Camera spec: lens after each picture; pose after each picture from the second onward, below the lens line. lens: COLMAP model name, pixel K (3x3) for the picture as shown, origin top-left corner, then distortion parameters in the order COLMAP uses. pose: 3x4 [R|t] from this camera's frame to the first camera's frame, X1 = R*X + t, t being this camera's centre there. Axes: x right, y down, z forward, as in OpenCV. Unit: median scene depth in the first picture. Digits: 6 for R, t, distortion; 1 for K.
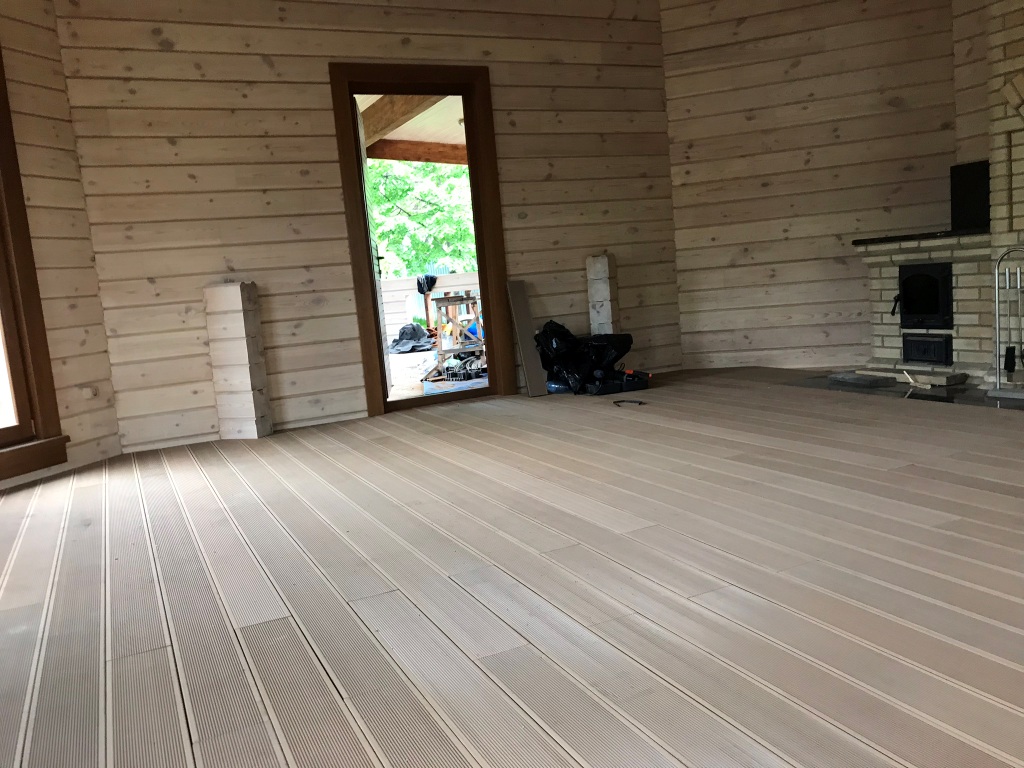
lens RADIAL K [[843.6, 0, 512.0], [0, 843.6, 384.0], [0, 0, 1]] dist [0.060248, -0.079811]
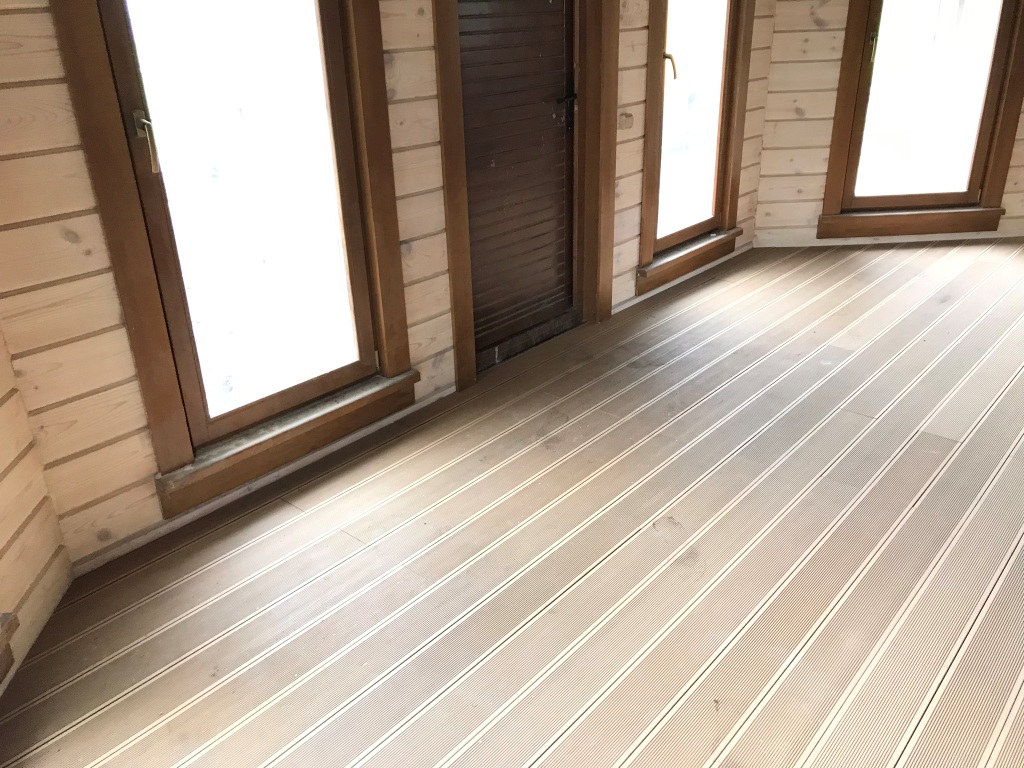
lens RADIAL K [[843.6, 0, 512.0], [0, 843.6, 384.0], [0, 0, 1]] dist [0.060248, -0.079811]
pose [[0.392741, 0.451941, -0.800939, 0.206933], [-0.124803, 0.889053, 0.440464, -0.130769], [0.911142, -0.073029, 0.405571, -0.071518]]
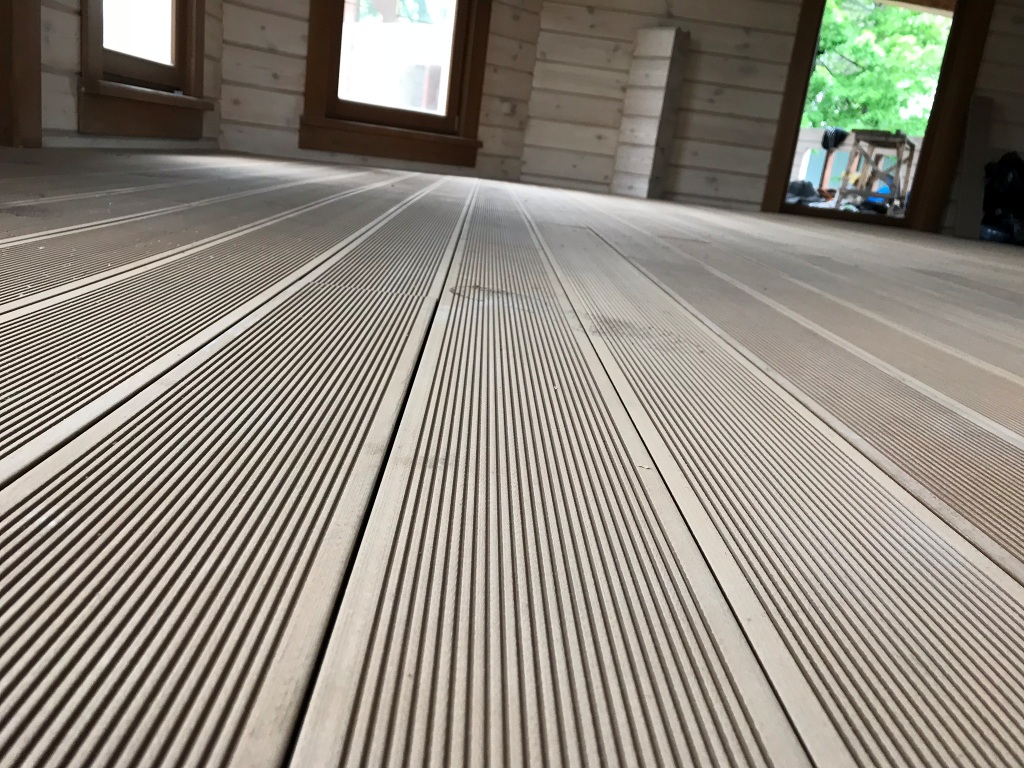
lens RADIAL K [[853.3, 0, 512.0], [0, 853.3, 384.0], [0, 0, 1]] dist [0.011701, 0.017212]
pose [[0.890666, 0.299167, -0.342363, -0.038790], [-0.251947, 0.951588, 0.176079, 0.126977], [0.378466, -0.070570, 0.922921, 0.031197]]
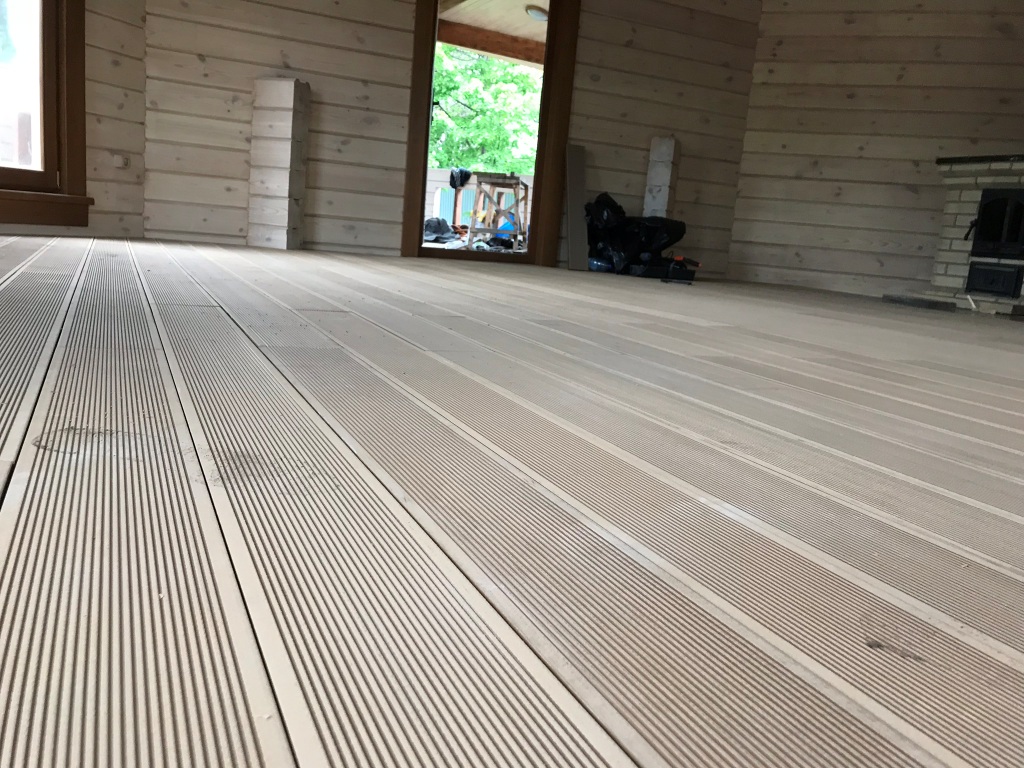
lens RADIAL K [[845.0, 0, 513.5], [0, 845.0, 386.9], [0, 0, 1]] dist [0.013462, 0.001369]
pose [[0.984818, 0.172692, 0.017663, -0.038626], [-0.173453, 0.983000, 0.060210, 0.109268], [-0.006965, -0.062360, 0.998029, 0.044215]]
